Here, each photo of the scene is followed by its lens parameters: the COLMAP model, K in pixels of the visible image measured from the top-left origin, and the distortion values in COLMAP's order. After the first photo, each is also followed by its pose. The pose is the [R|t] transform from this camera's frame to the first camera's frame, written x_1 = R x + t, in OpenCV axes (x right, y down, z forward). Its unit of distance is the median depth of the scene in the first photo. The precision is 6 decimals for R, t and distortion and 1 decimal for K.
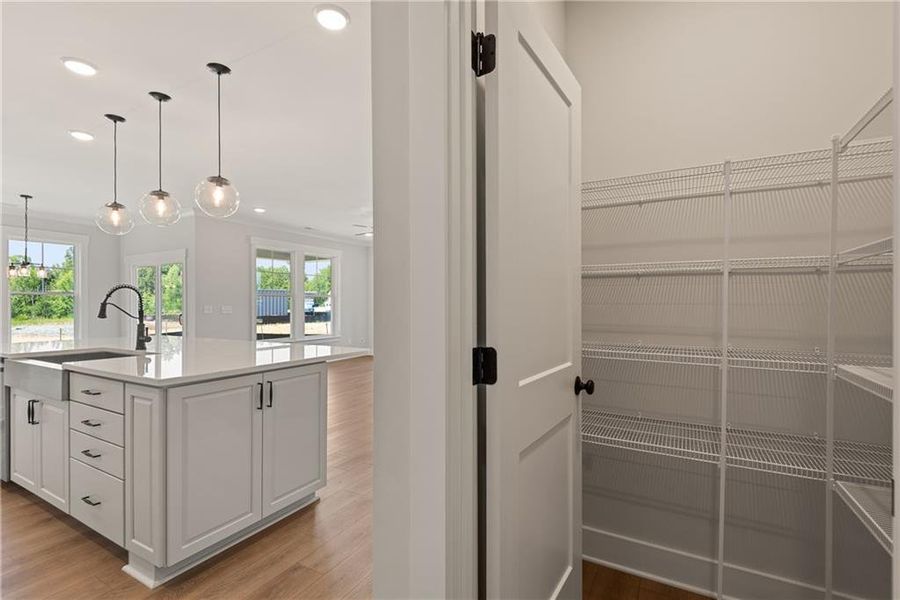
lens RADIAL K [[403.3, 0, 452.3], [0, 403.3, 304.8], [0, 0, 1]] dist [0.001017, -0.005359]
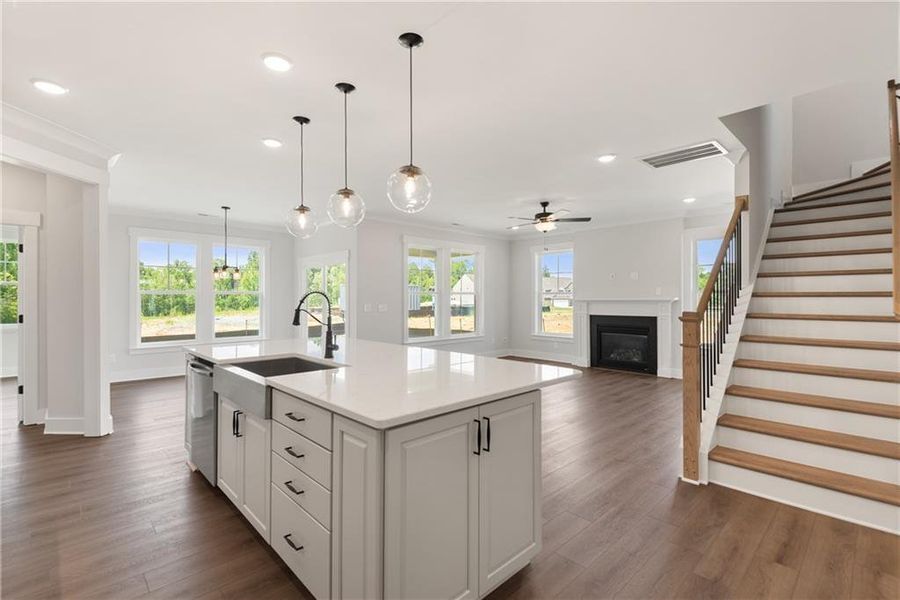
lens RADIAL K [[407.0, 0, 450.5], [0, 407.0, 297.7], [0, 0, 1]] dist [0.030348, -0.021220]
pose [[0.953478, 0.001528, -0.301458, -0.231111], [-0.002657, 0.999991, -0.003332, -0.030712], [0.301450, 0.003978, 0.953474, 0.187847]]
